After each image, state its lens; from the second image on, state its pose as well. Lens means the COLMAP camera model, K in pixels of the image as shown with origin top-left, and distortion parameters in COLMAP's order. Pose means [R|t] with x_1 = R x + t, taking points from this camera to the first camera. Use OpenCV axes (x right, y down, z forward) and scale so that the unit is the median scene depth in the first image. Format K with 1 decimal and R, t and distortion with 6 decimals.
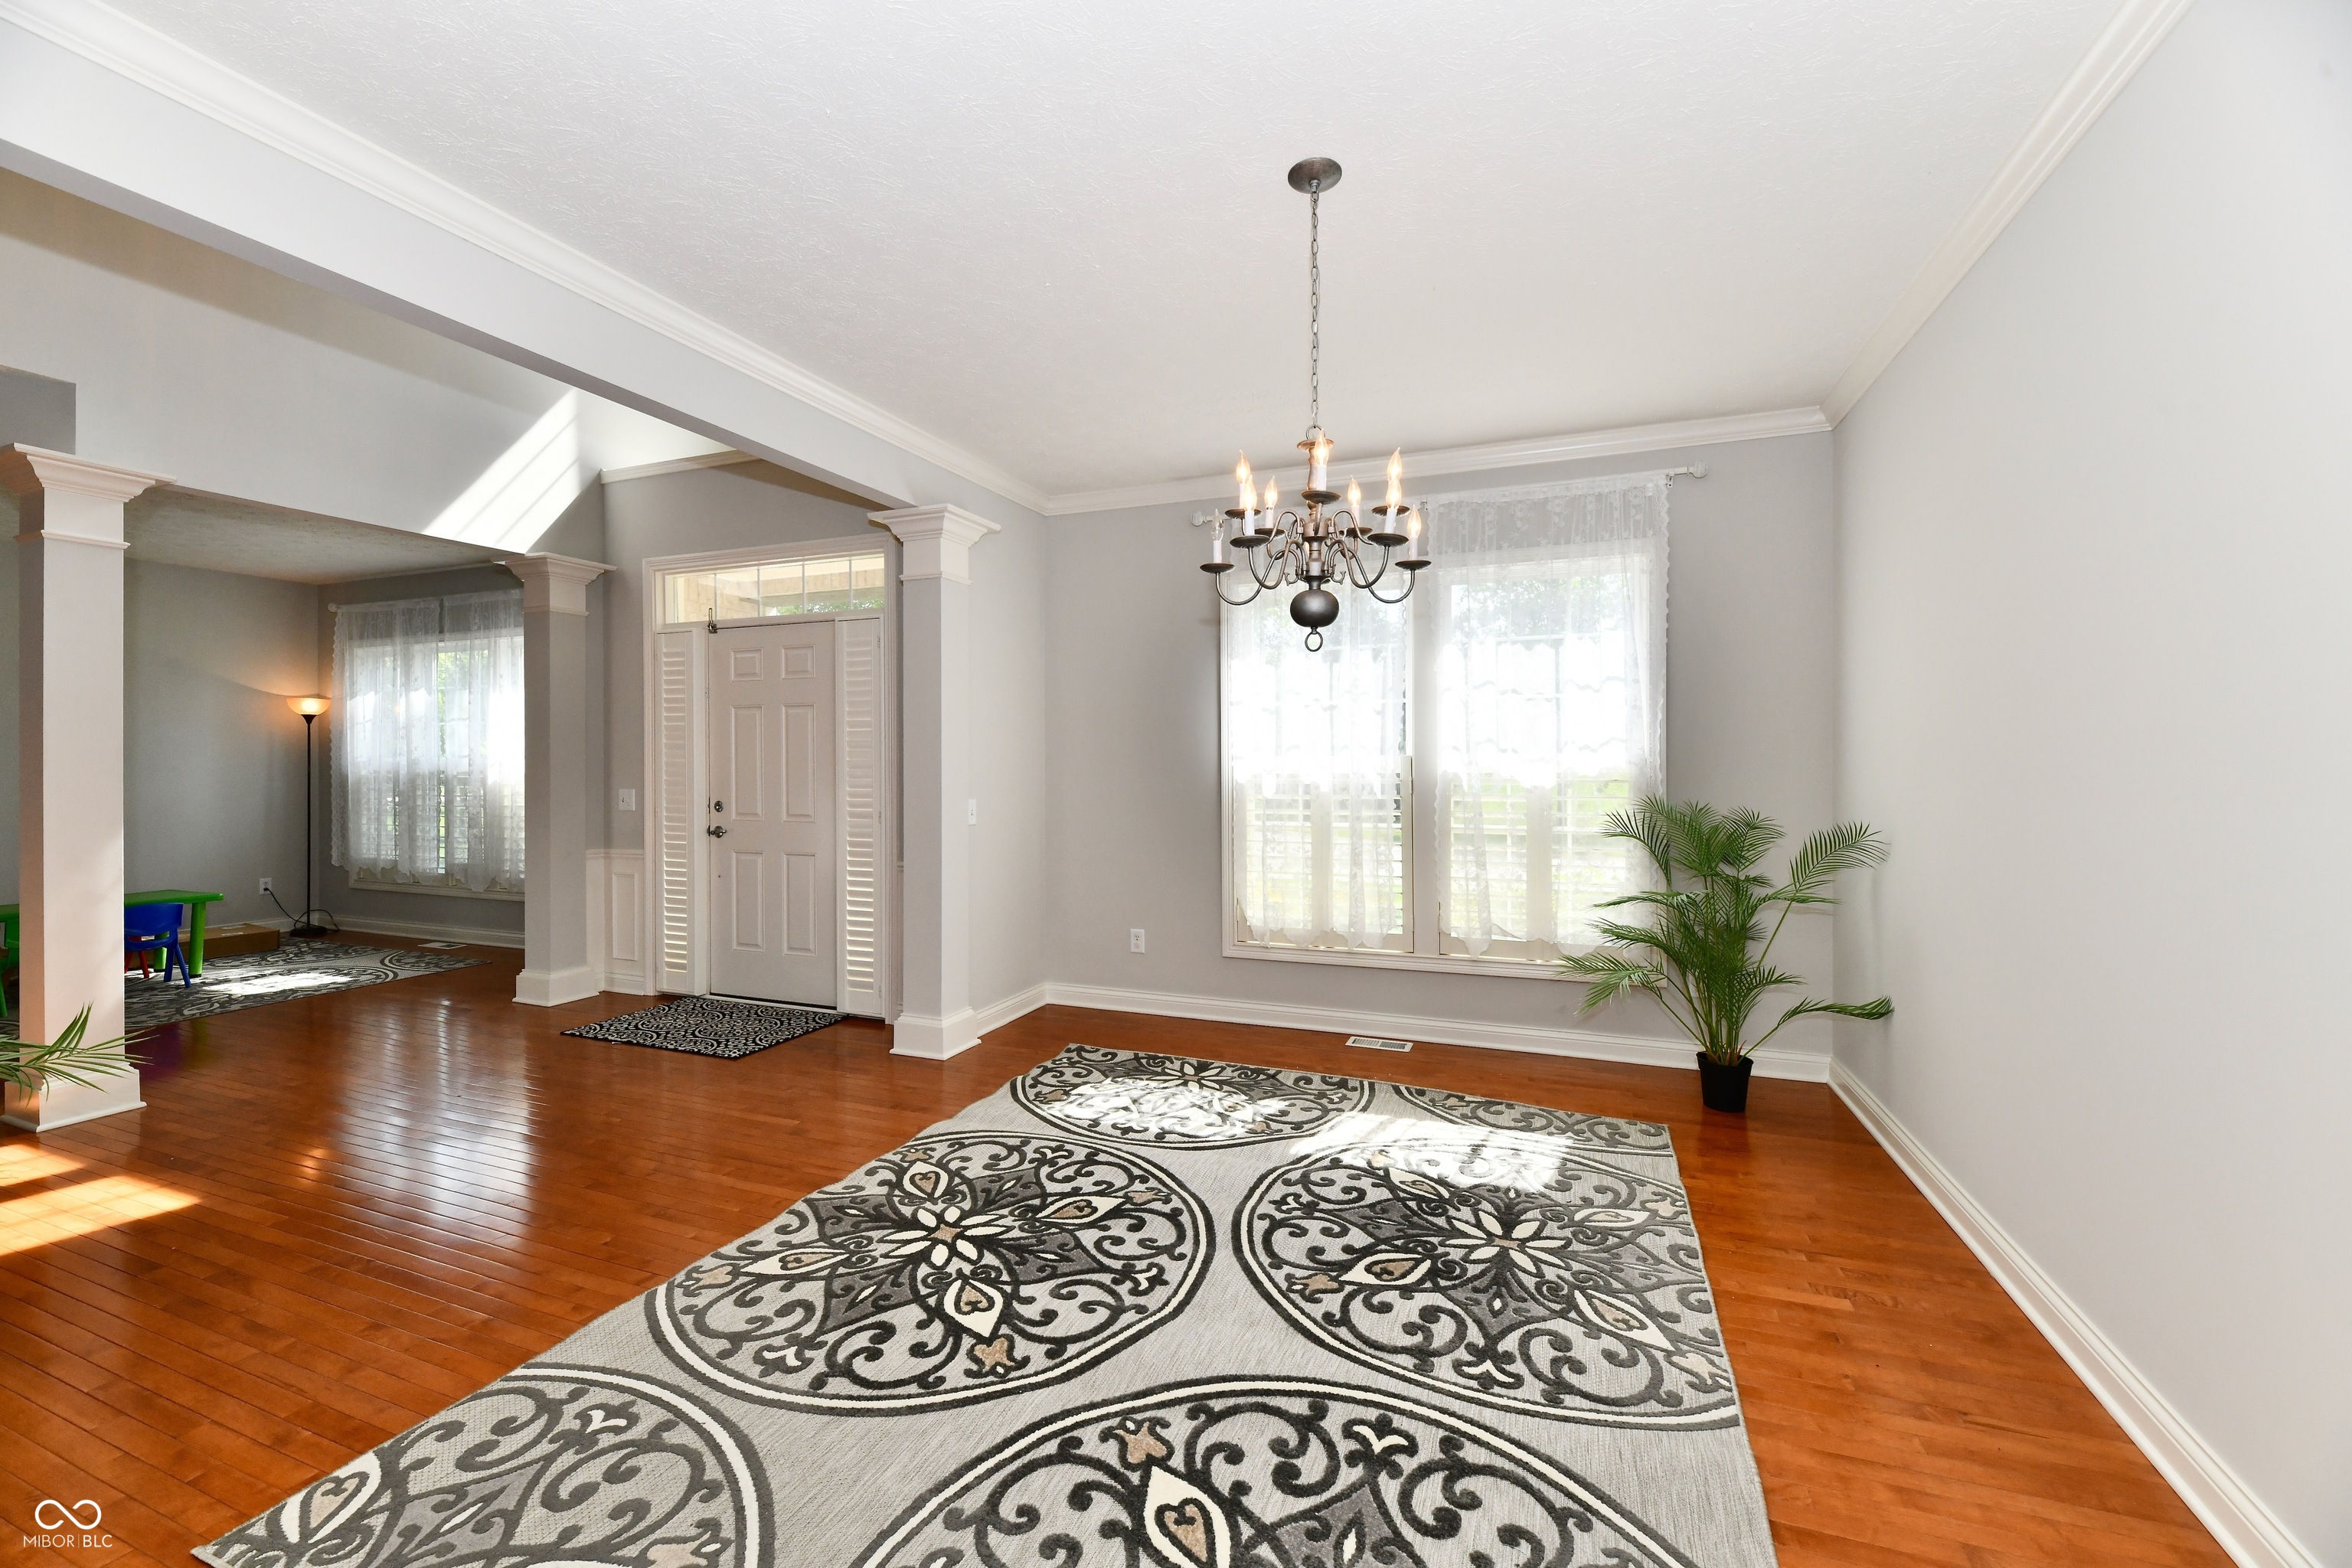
lens RADIAL K [[961.2, 0, 1166.6], [0, 961.2, 765.3], [0, 0, 1]] dist [-0.001237, -0.002945]
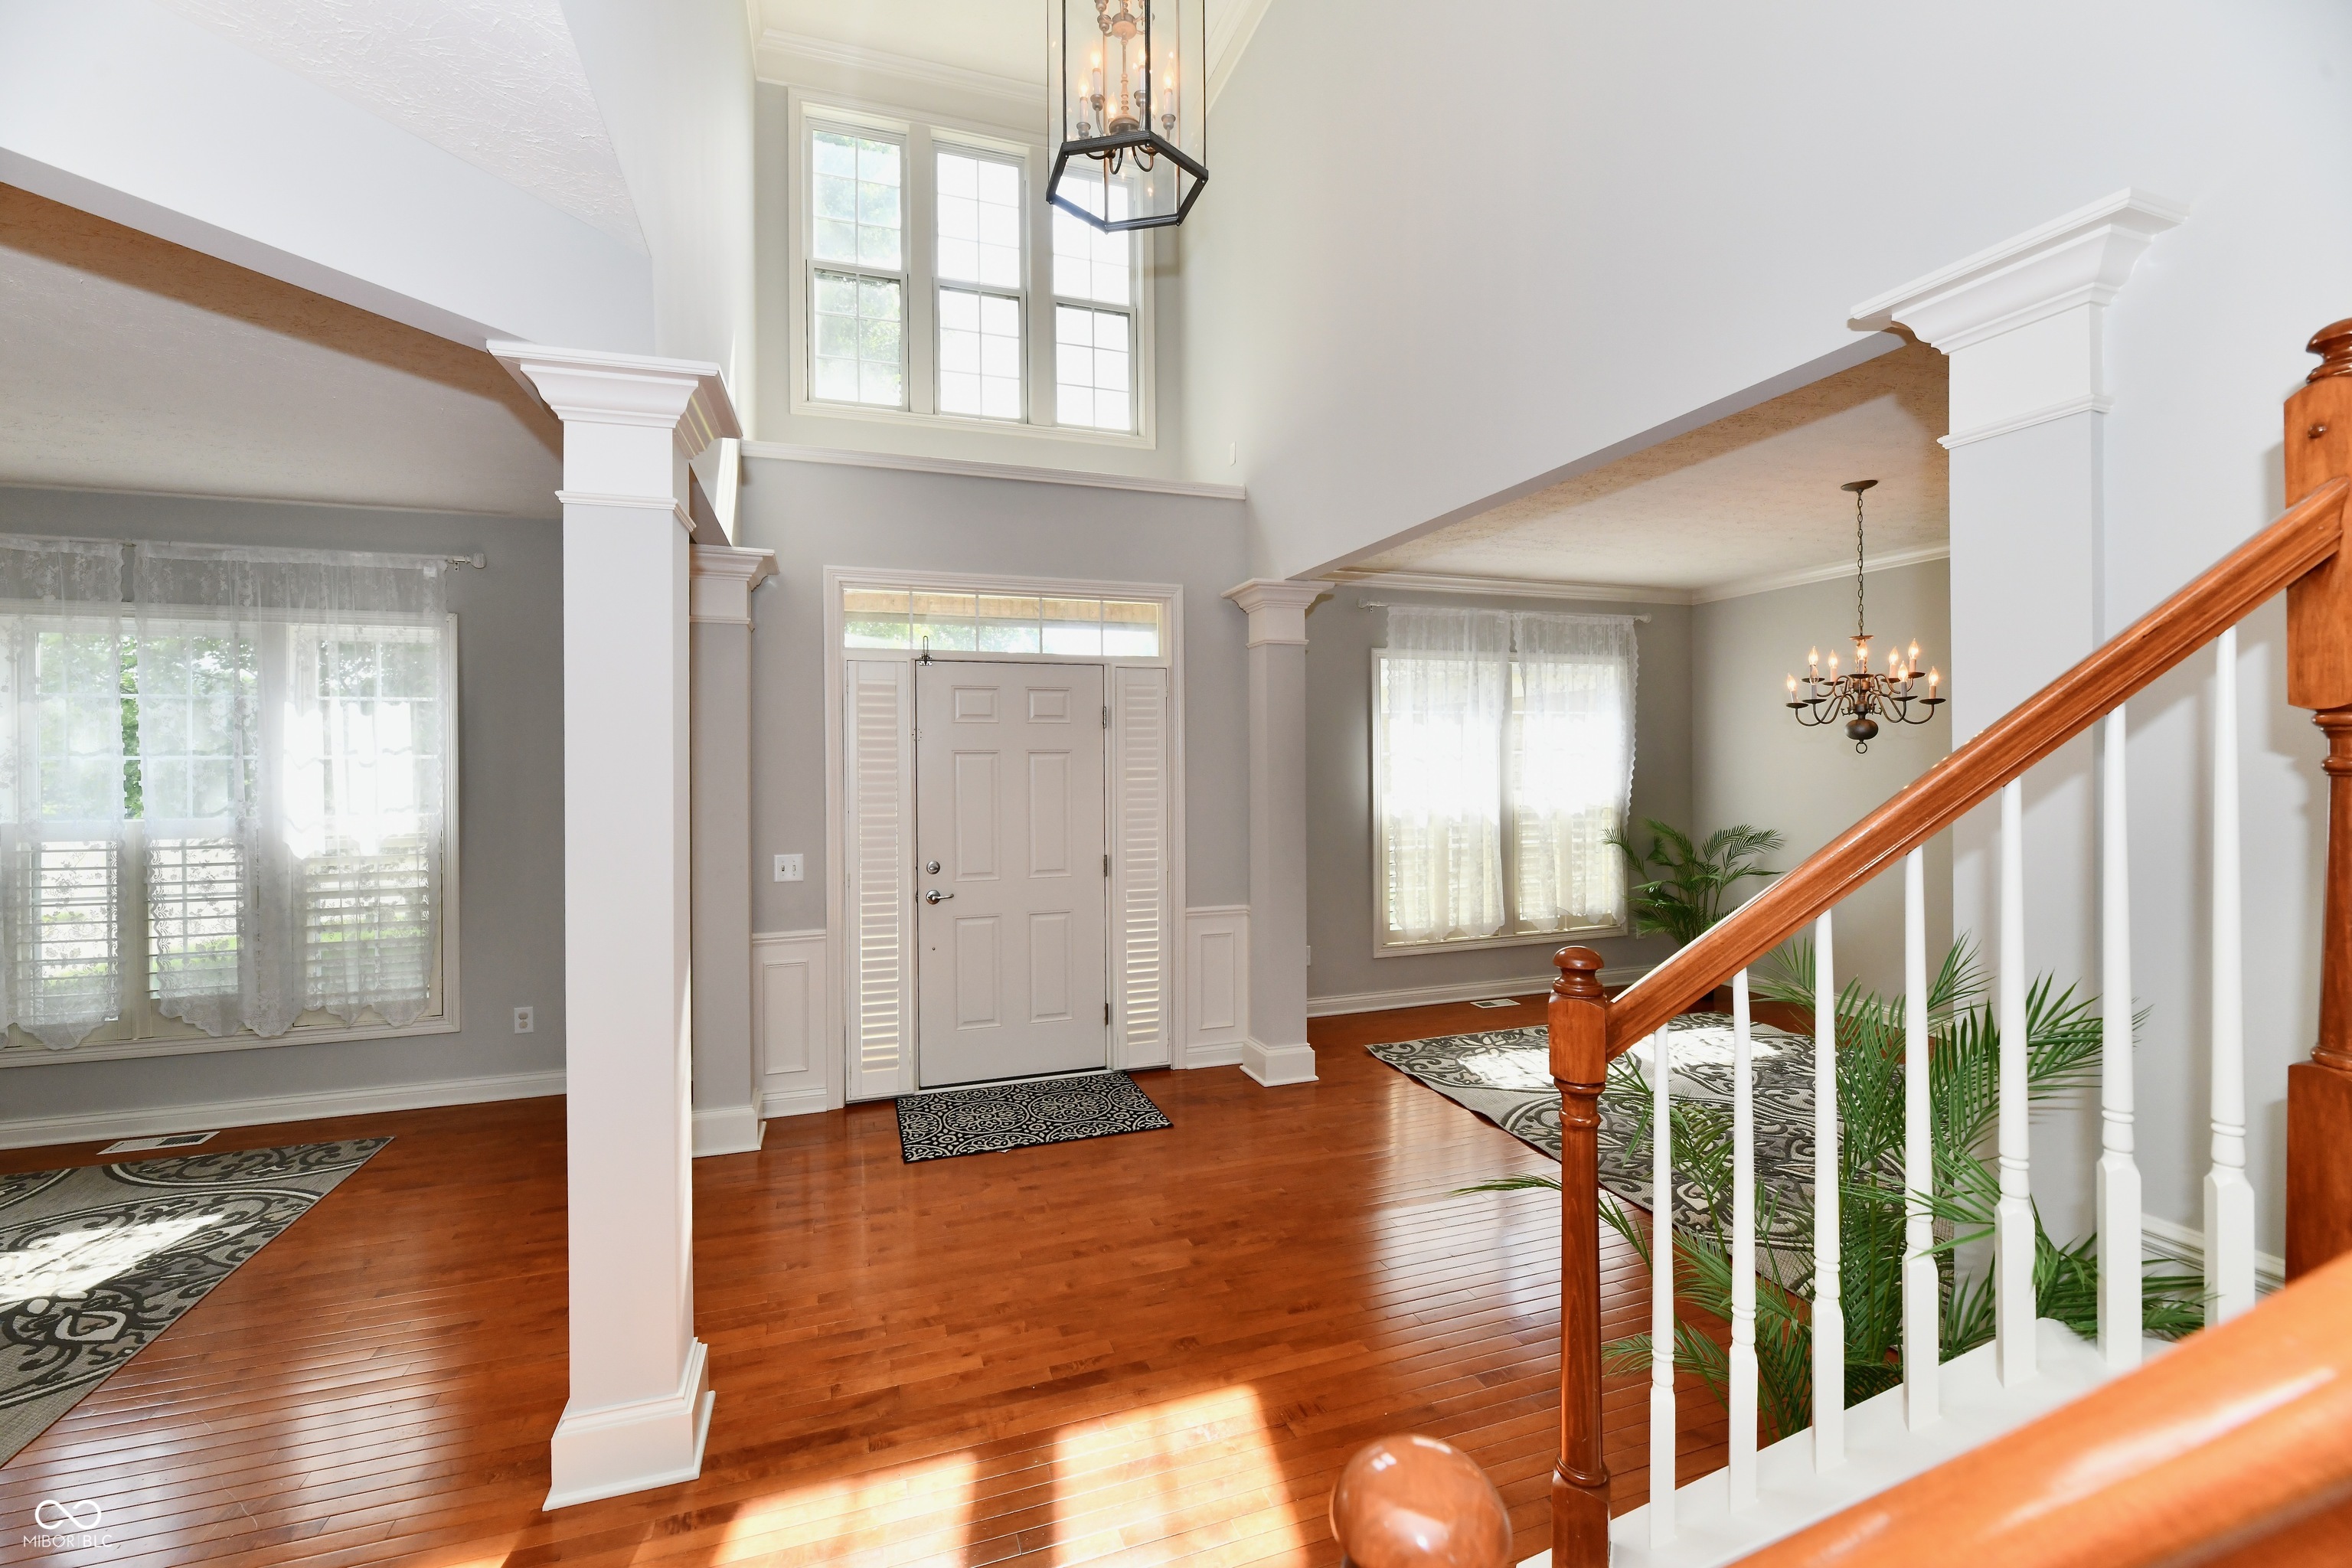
lens RADIAL K [[956.8, 0, 1166.1], [0, 956.8, 765.4], [0, 0, 1]] dist [-0.002065, -0.002916]
pose [[0.763780, -0.004837, 0.645458, -1.737908], [0.007861, 0.999967, -0.001809, -0.091366], [-0.645429, 0.006456, 0.763793, 0.427263]]
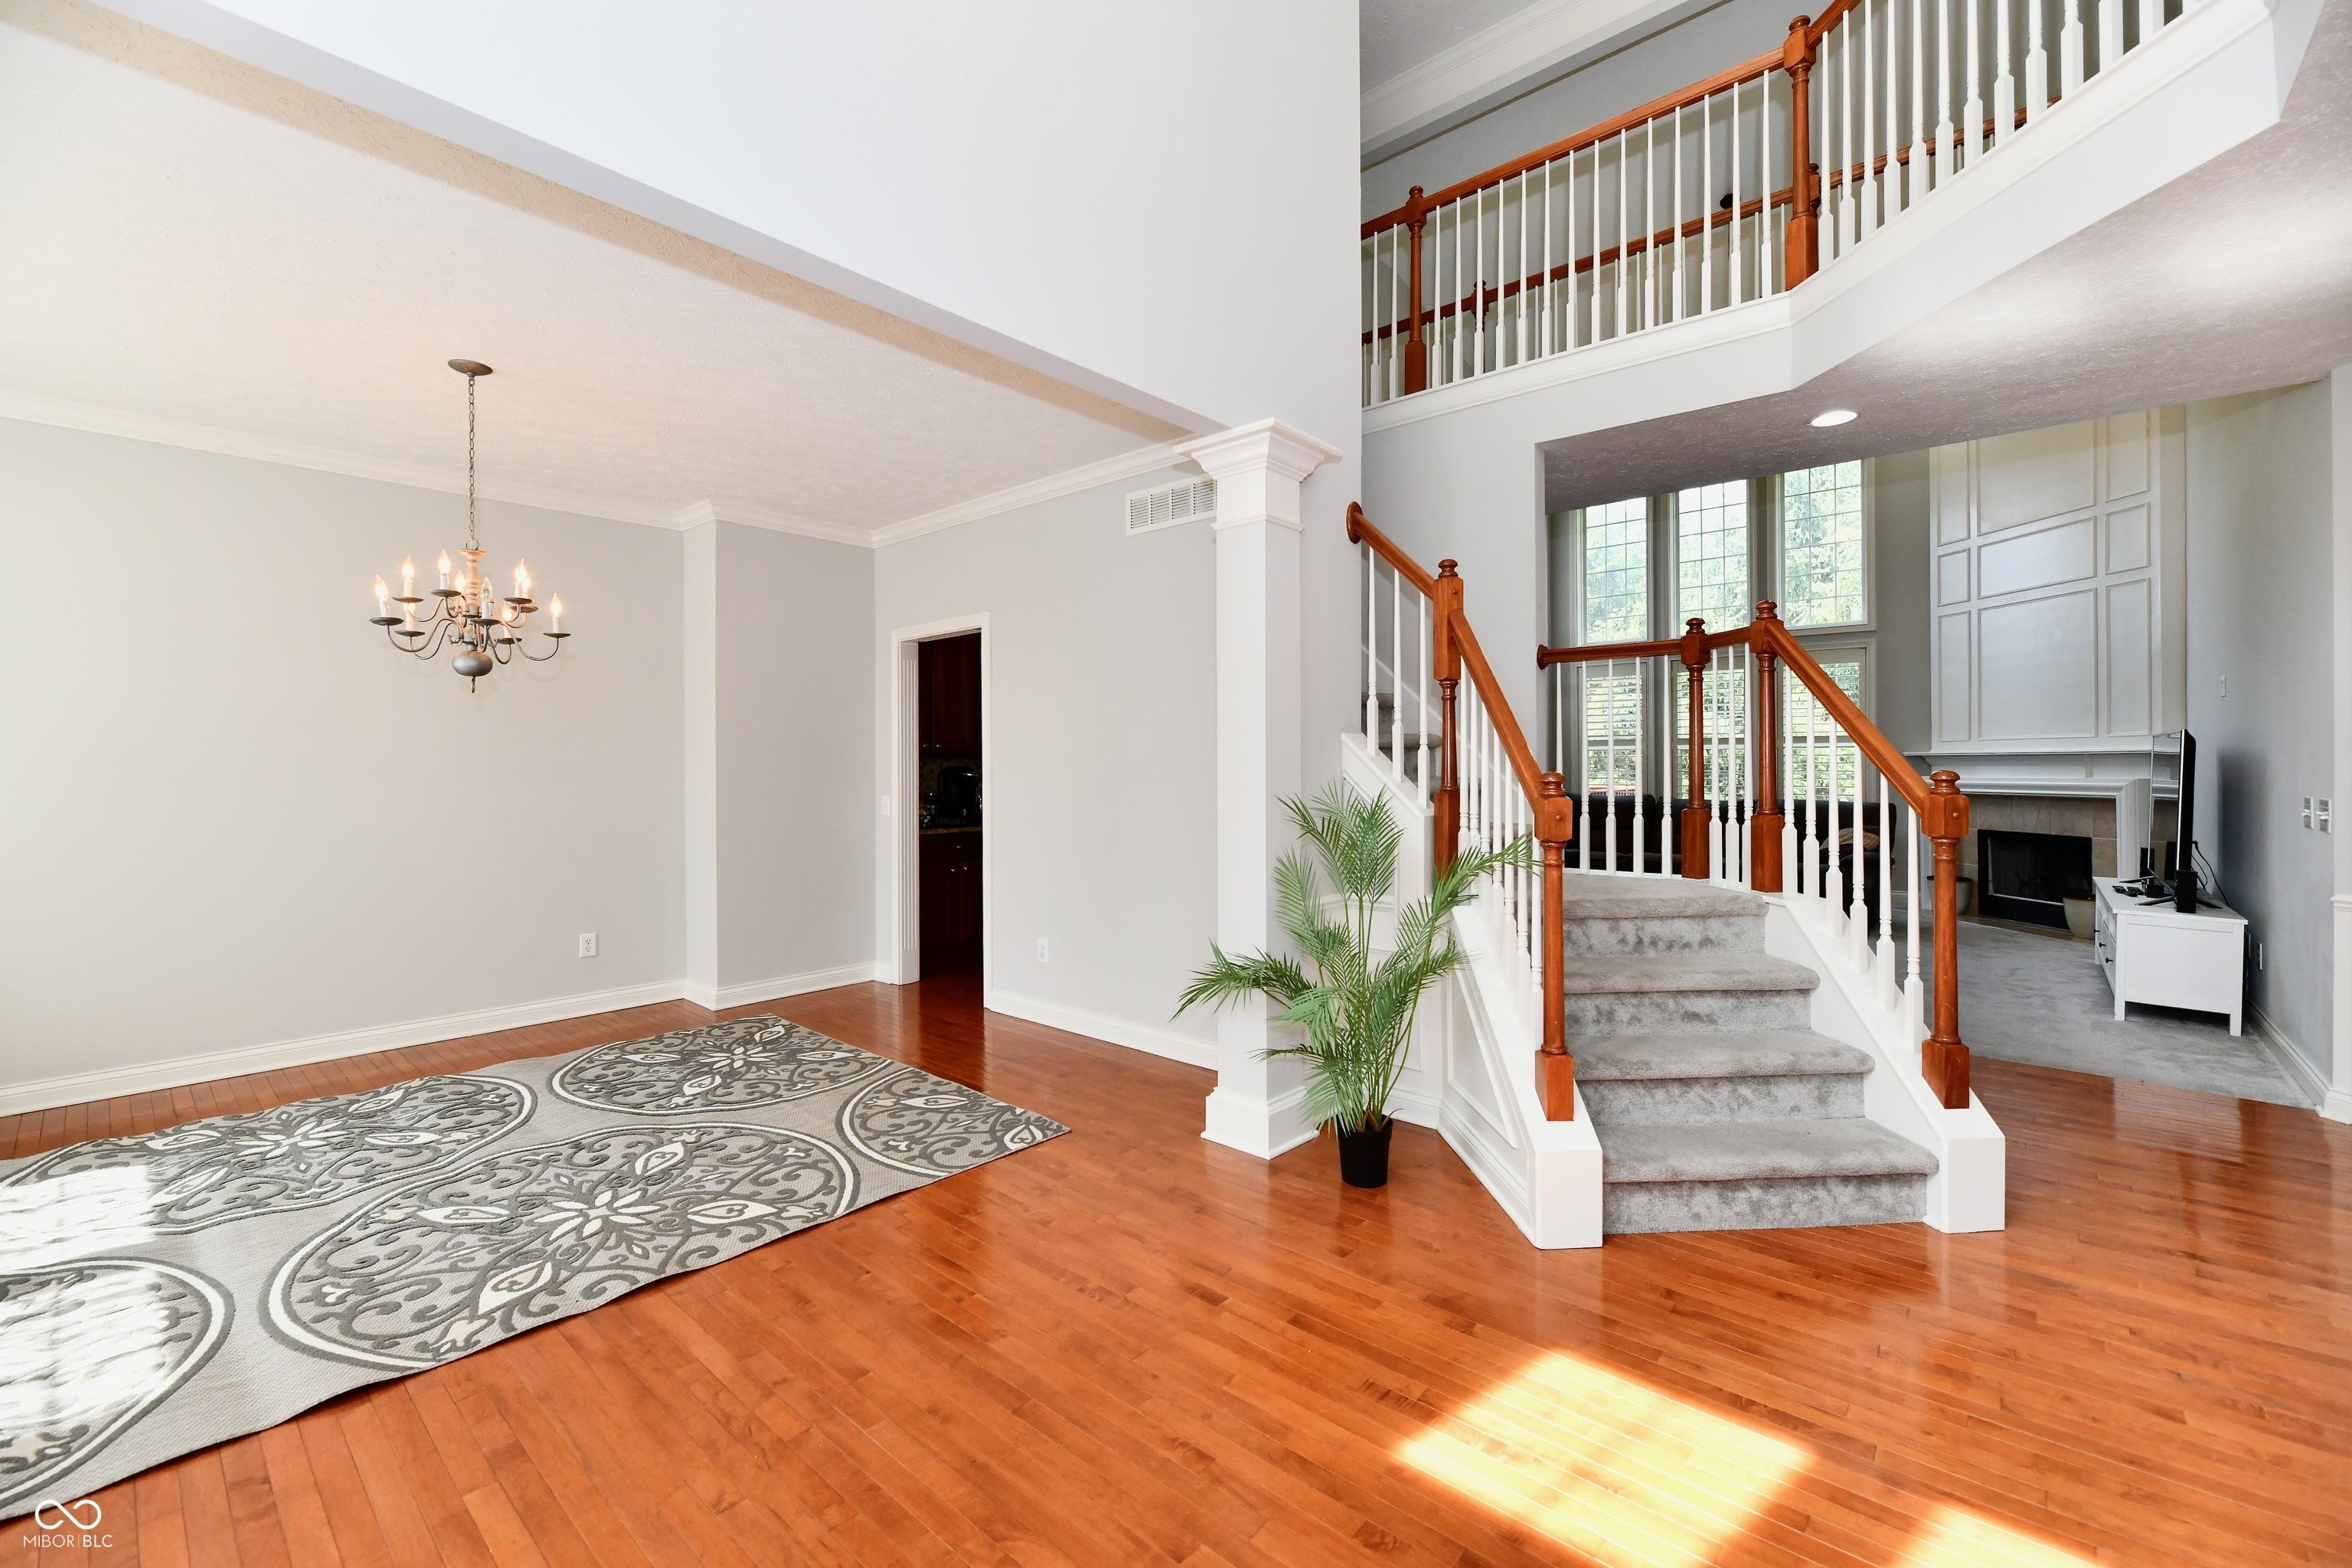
lens RADIAL K [[961.2, 0, 1166.6], [0, 961.2, 765.3], [0, 0, 1]] dist [-0.001237, -0.002945]
pose [[-0.938797, 0.006220, 0.344414, -1.187945], [0.007402, 0.999970, 0.002118, -0.004147], [-0.344391, 0.004538, -0.938815, 1.778822]]
